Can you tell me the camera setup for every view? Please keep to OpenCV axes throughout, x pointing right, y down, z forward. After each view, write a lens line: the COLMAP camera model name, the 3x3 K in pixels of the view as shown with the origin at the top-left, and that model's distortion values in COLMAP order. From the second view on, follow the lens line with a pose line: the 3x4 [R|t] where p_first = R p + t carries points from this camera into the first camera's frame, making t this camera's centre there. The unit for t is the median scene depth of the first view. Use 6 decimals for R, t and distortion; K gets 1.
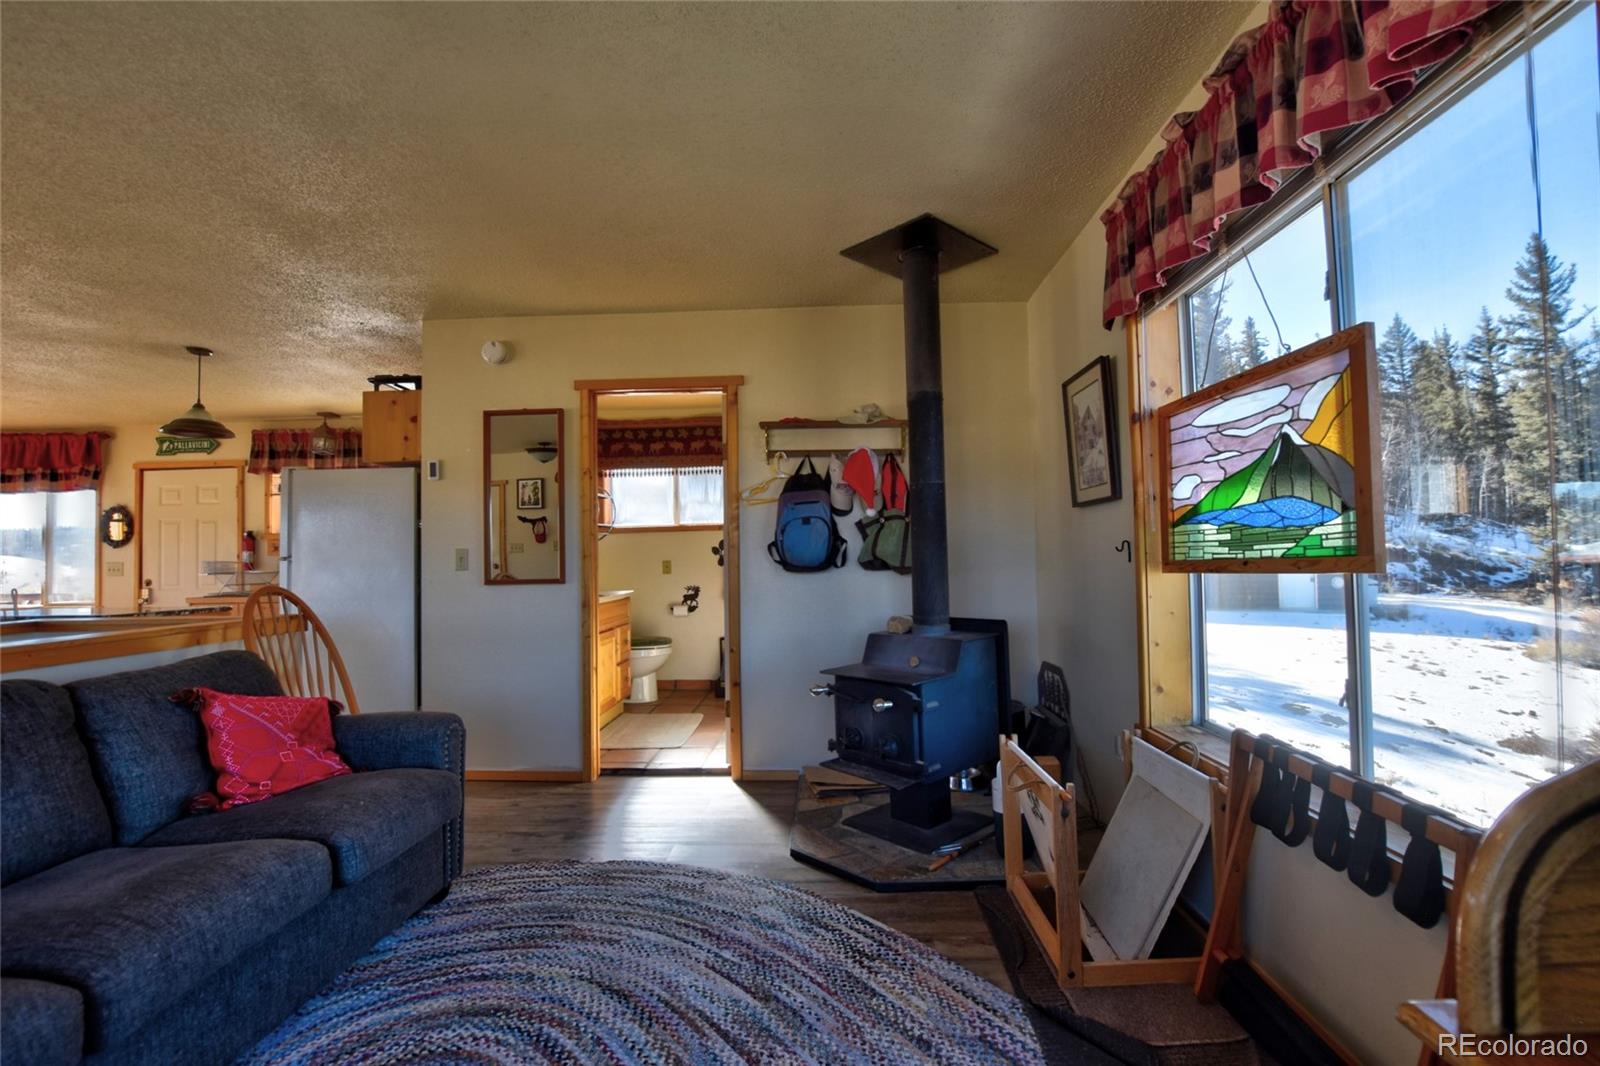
lens RADIAL K [[705.1, 0, 795.6], [0, 705.1, 535.1], [0, 0, 1]] dist [-0.033518, 0.004244]
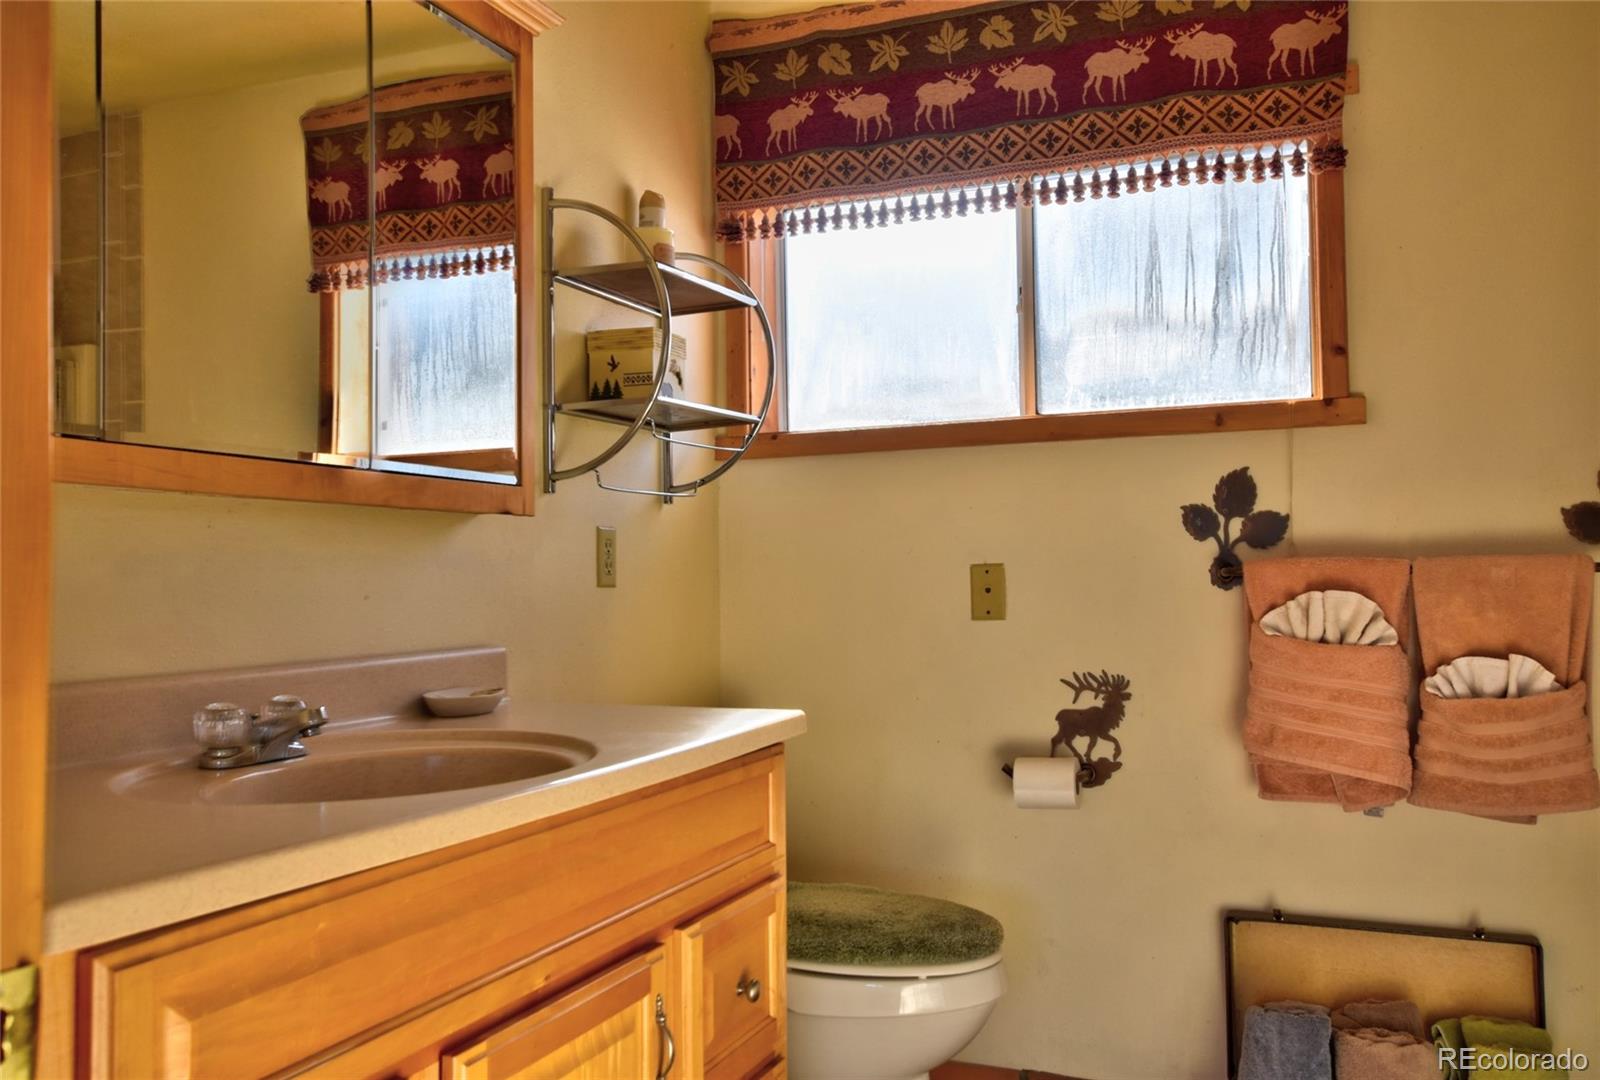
lens RADIAL K [[1369.9, 0, 798.4], [0, 1369.9, 538.4], [0, 0, 1]] dist [-0.005144, -0.000065]
pose [[0.939586, -0.001442, -0.342311, -0.083163], [0.006519, 0.999885, 0.013681, 0.020618], [0.342252, -0.015086, 0.939487, 0.537634]]
